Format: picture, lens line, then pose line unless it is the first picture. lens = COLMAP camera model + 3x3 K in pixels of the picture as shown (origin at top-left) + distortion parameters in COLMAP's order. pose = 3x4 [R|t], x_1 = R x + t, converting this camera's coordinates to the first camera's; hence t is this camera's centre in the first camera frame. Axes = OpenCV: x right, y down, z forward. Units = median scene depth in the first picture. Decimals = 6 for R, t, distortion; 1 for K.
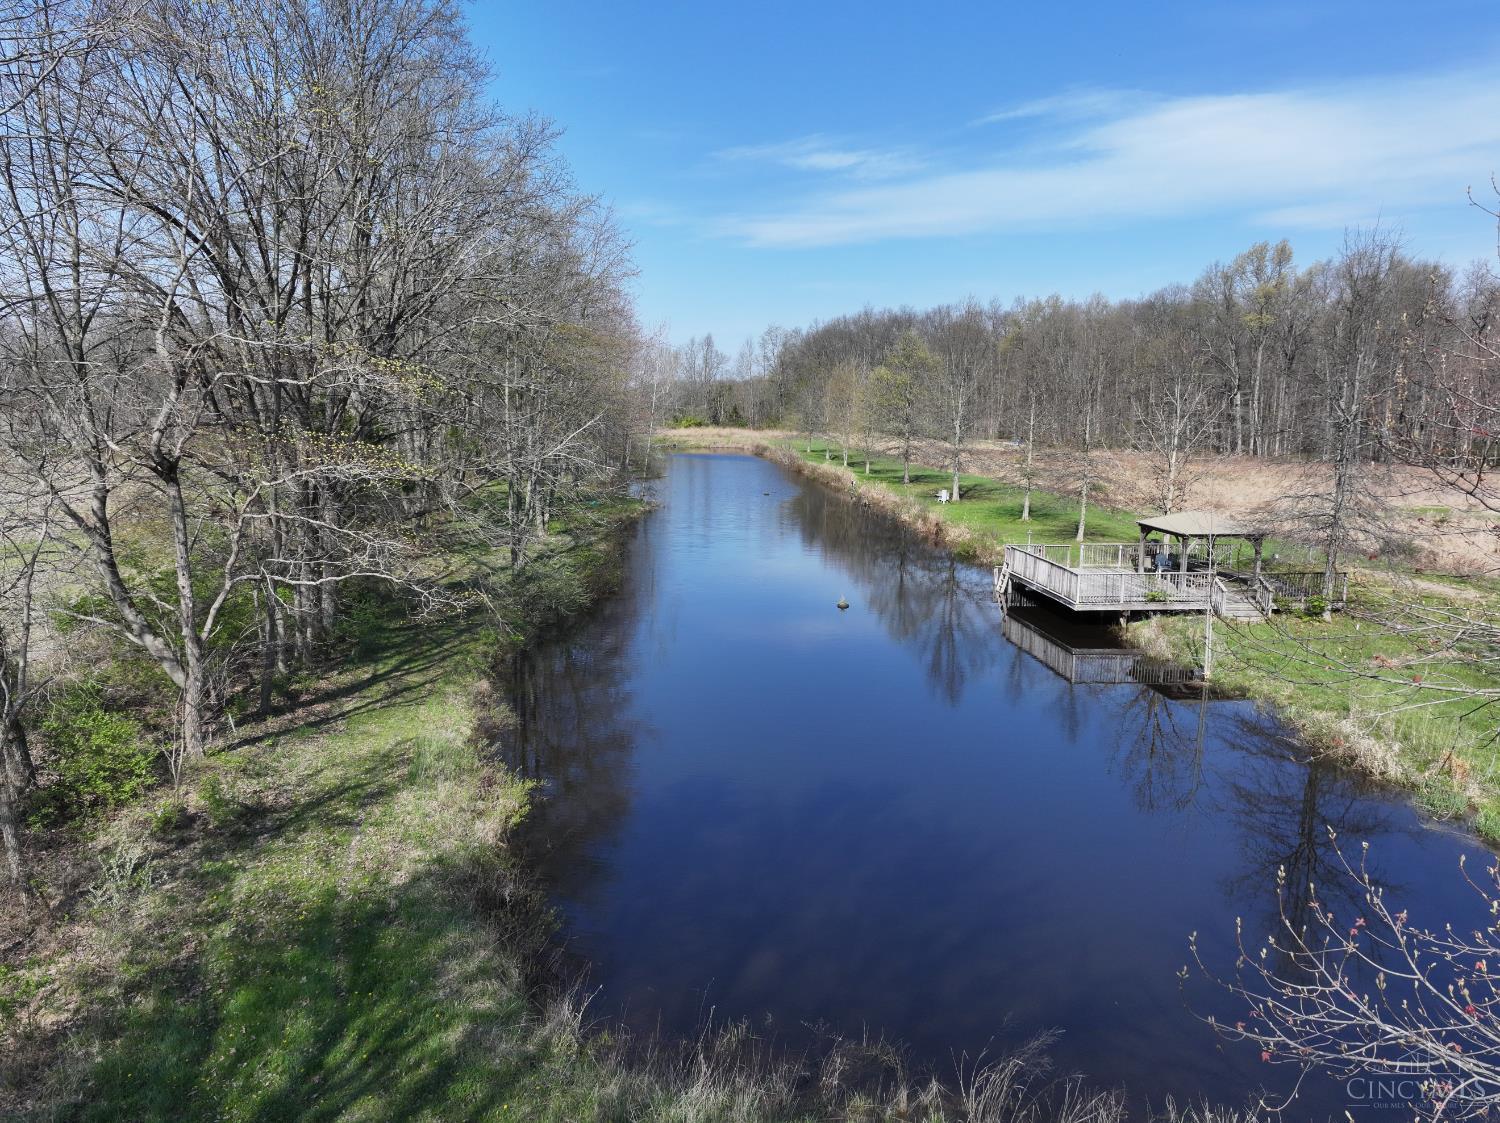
lens RADIAL K [[1026.4, 0, 754.5], [0, 1026.4, 561.7], [0, 0, 1]] dist [0.006846, 0.004135]
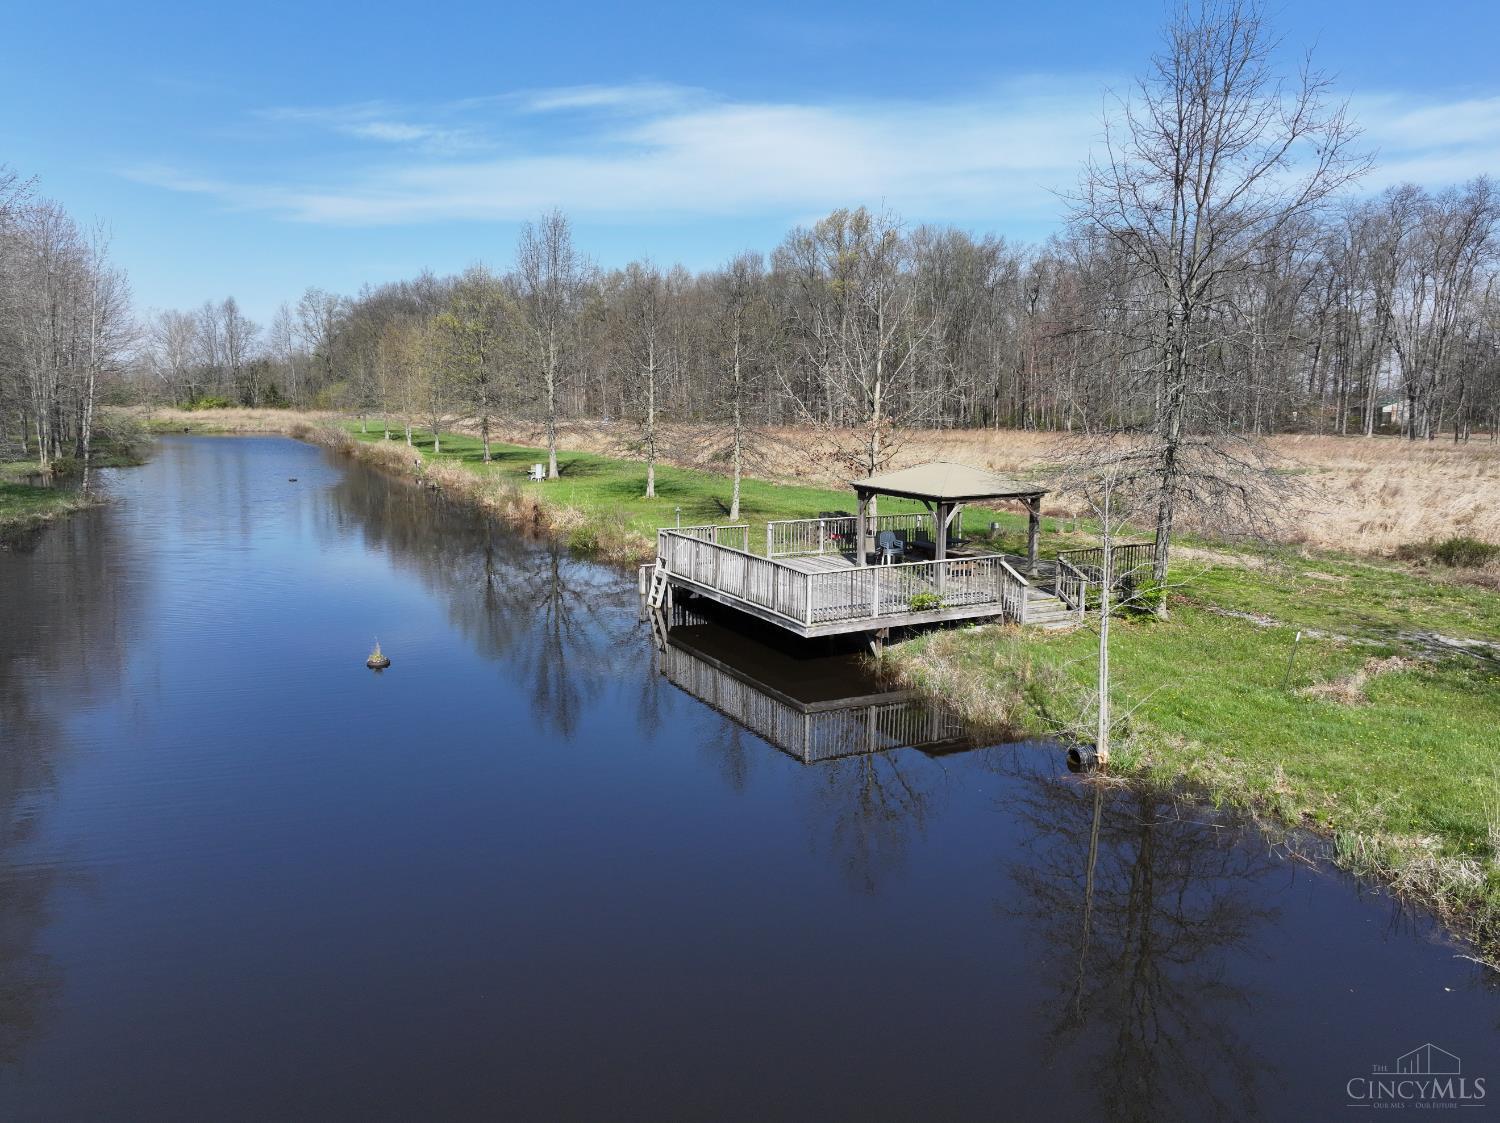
lens RADIAL K [[1026.4, 0, 754.5], [0, 1026.4, 561.7], [0, 0, 1]] dist [0.006846, 0.004135]
pose [[0.920490, -0.065533, 0.385231, 0.031295], [0.061764, 0.997845, 0.022165, -0.003948], [-0.385853, 0.003391, 0.922554, 0.218493]]
